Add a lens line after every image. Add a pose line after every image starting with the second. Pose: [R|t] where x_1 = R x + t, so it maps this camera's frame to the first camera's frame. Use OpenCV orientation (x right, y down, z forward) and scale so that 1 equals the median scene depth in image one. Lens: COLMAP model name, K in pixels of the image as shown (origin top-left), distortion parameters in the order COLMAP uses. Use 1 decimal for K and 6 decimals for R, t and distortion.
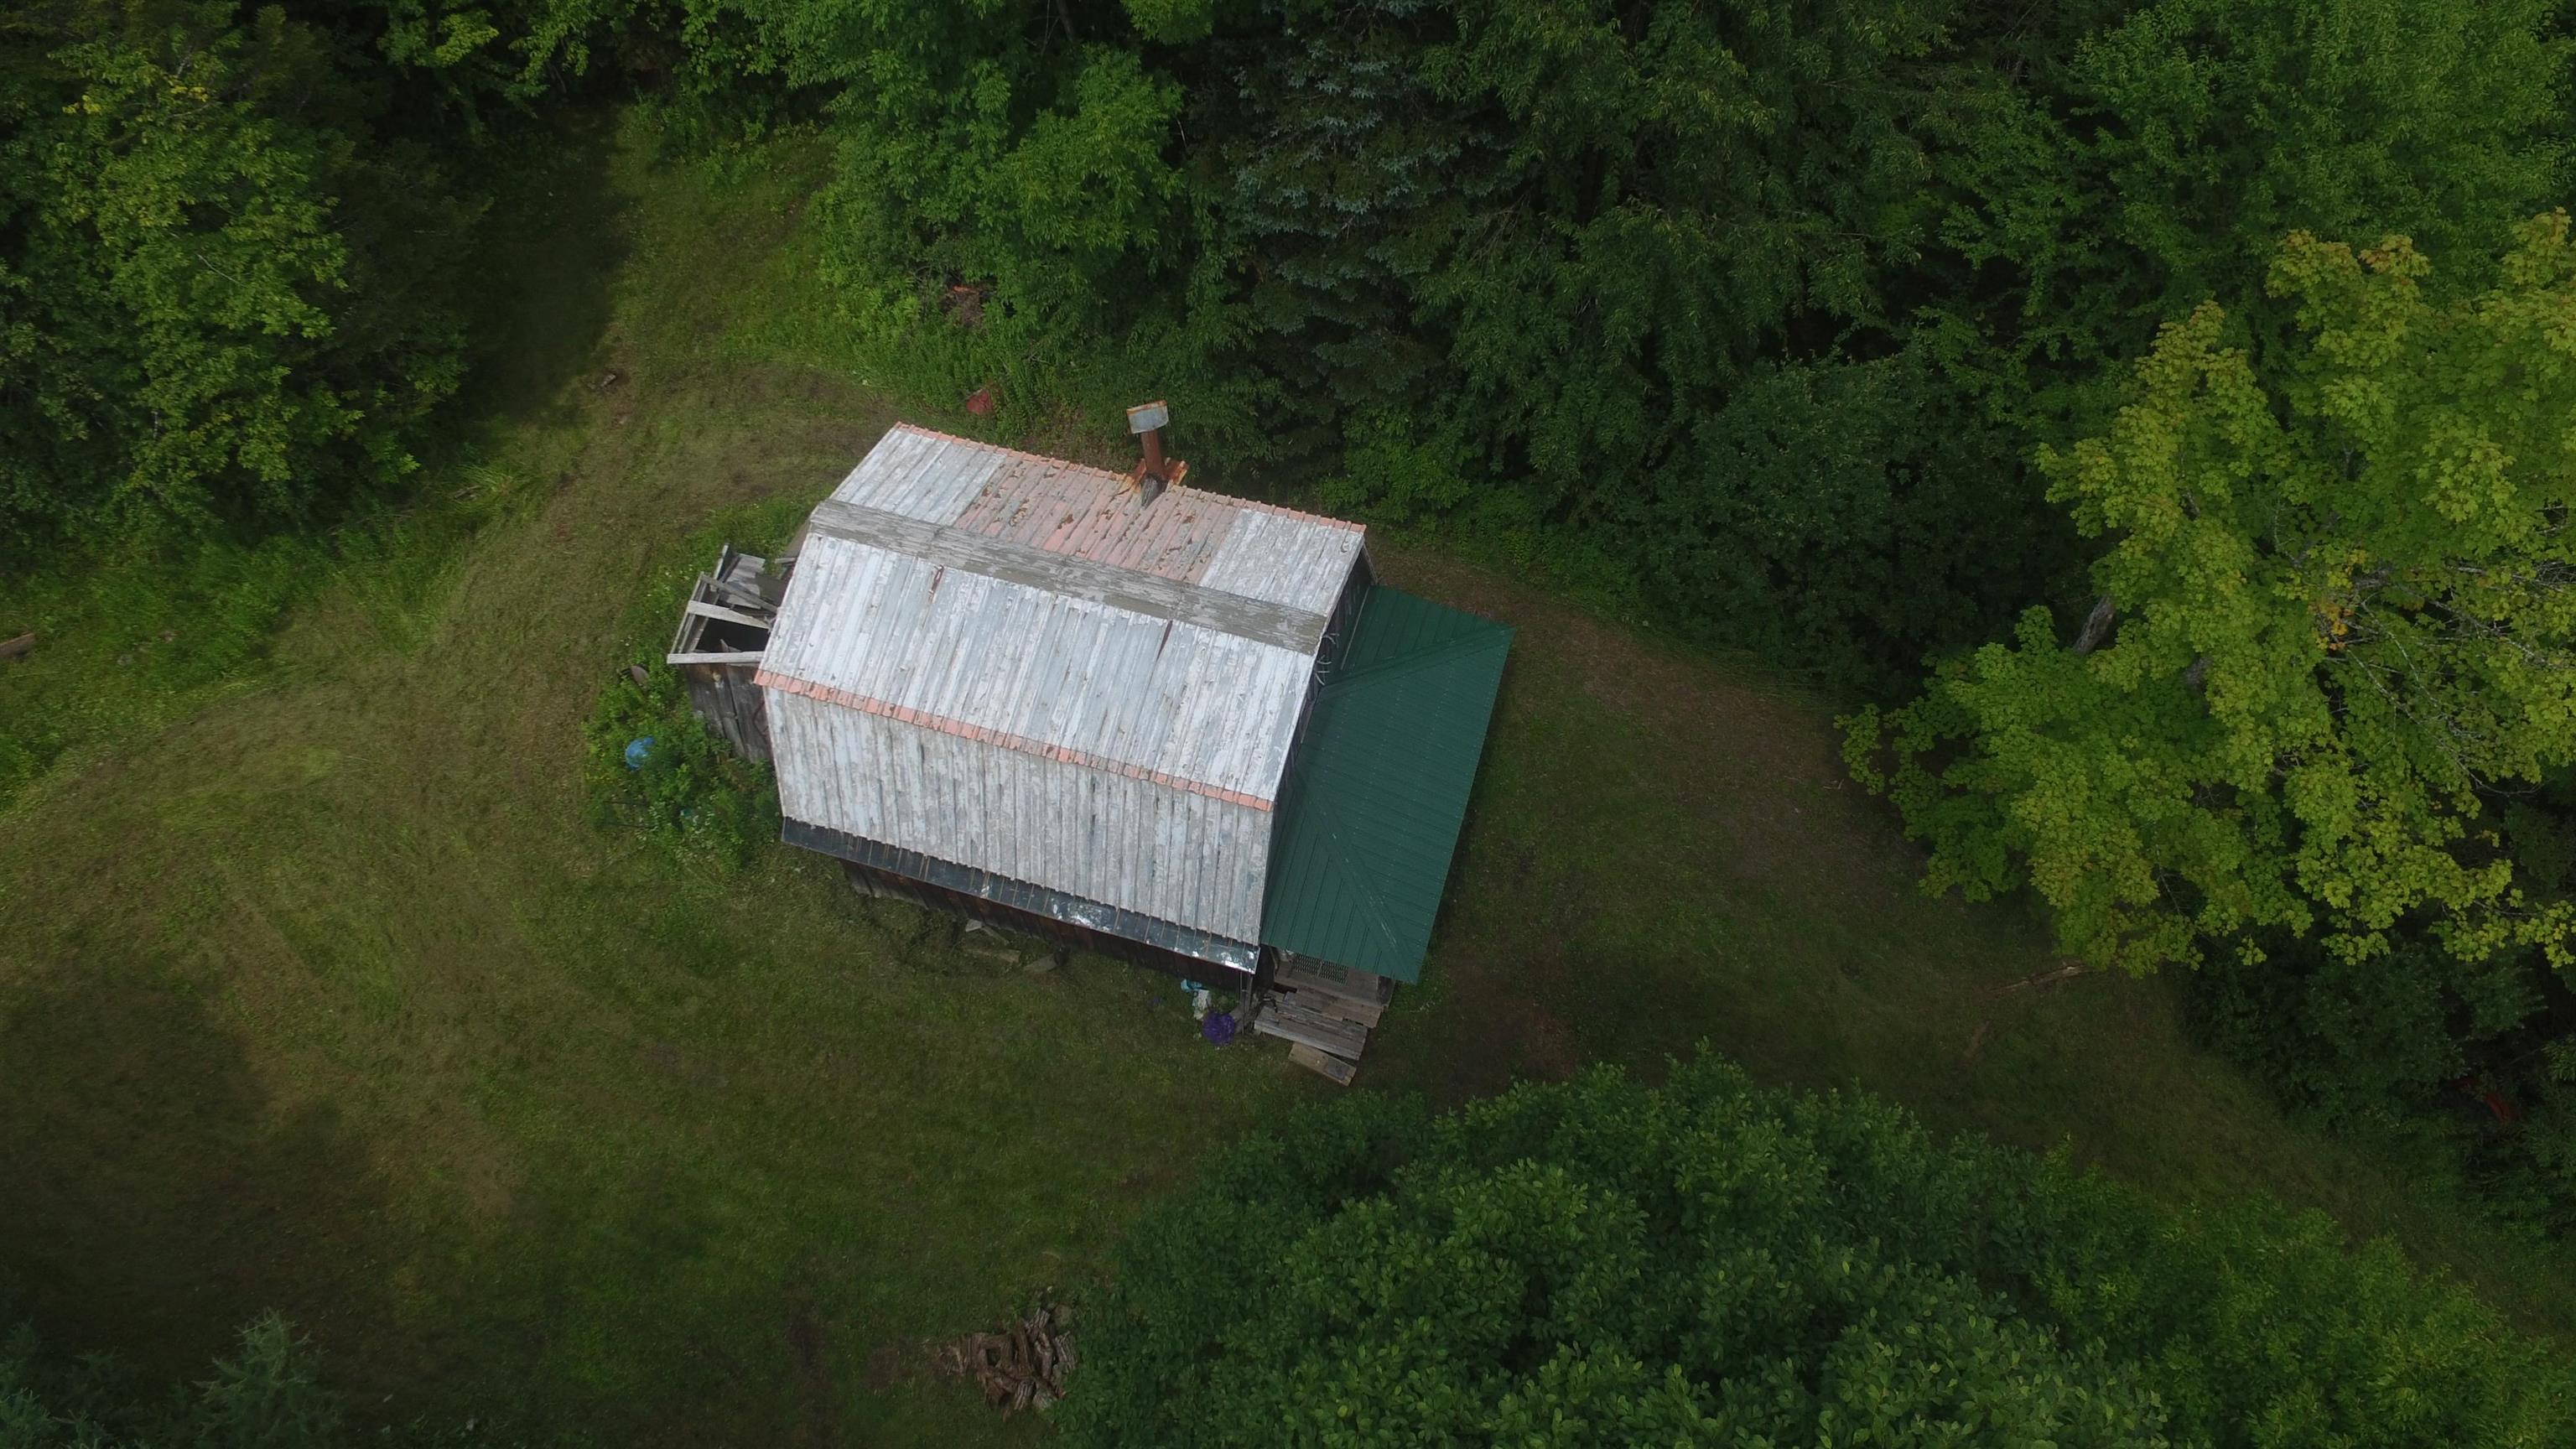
lens RADIAL K [[1483.3, 0, 1288.0], [0, 1483.3, 724.5], [0, 0, 1]] dist [-0.003844, -0.000533]
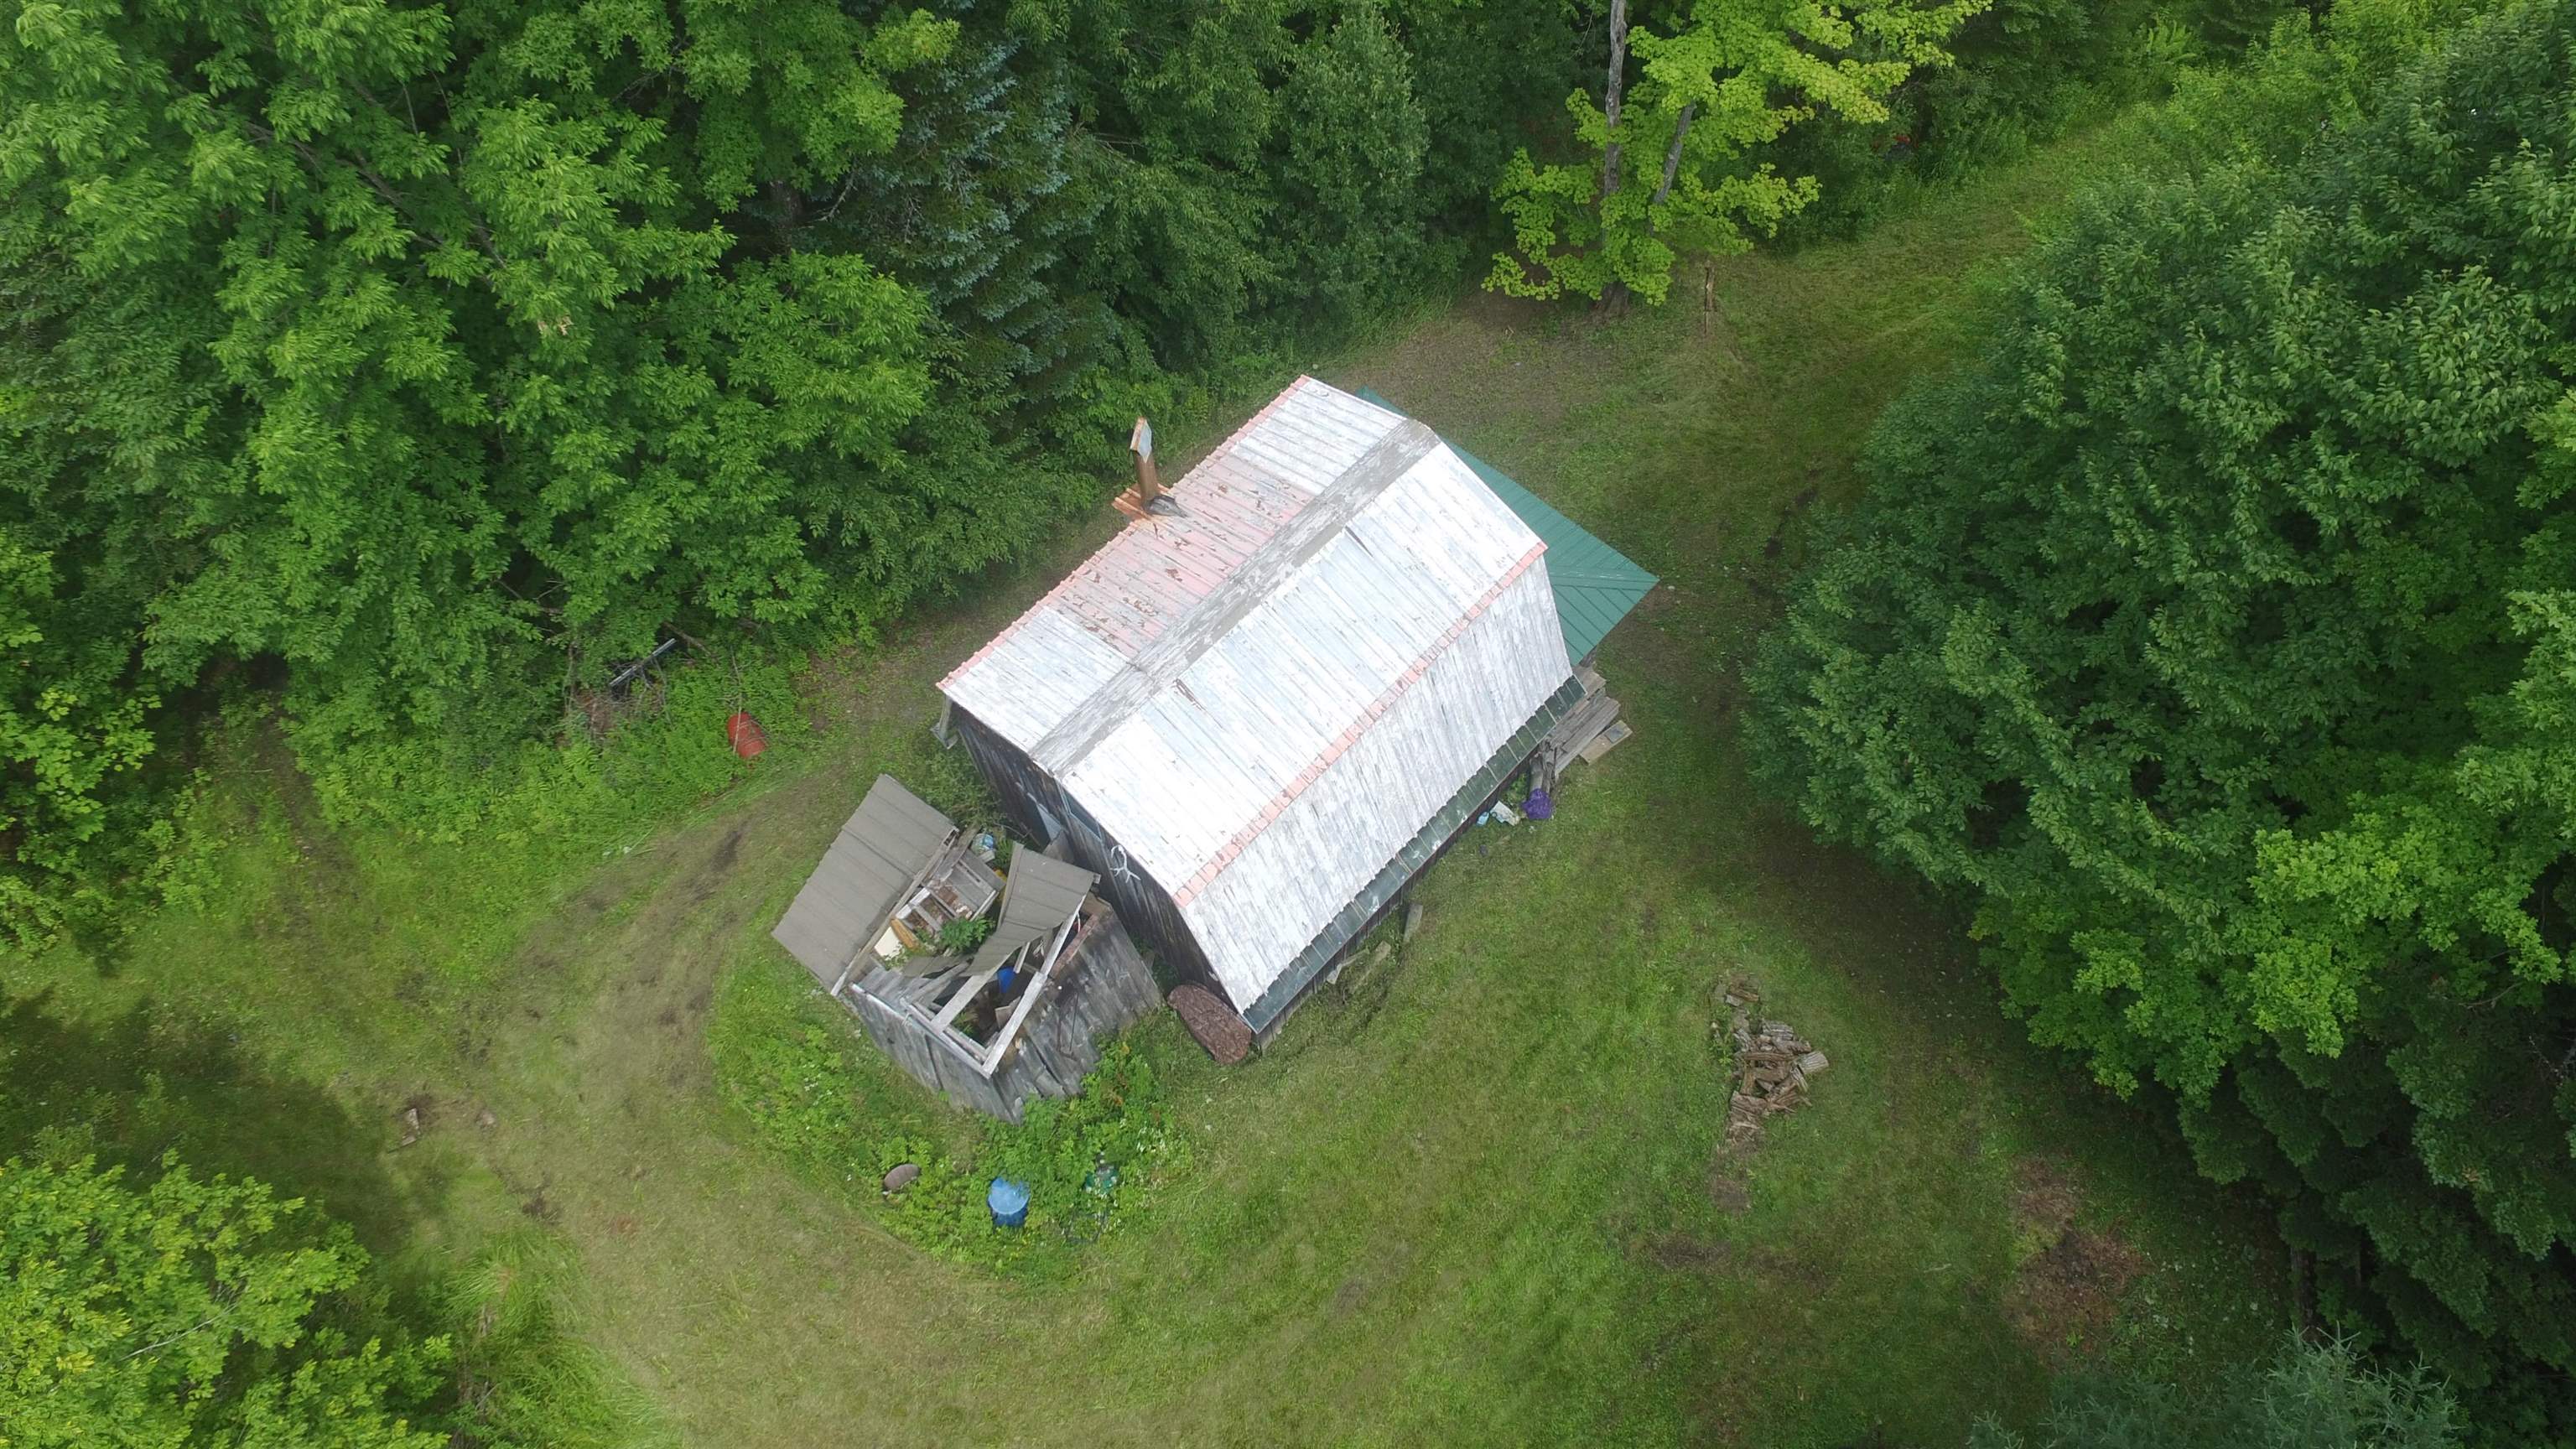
lens RADIAL K [[1482.2, 0, 1283.8], [0, 1482.2, 714.0], [0, 0, 1]] dist [-0.003965, -0.000202]
pose [[0.452557, -0.779683, 0.432765, -0.592694], [0.787393, 0.577190, 0.216480, -0.230885], [-0.418574, 0.242787, 0.875129, 0.132126]]
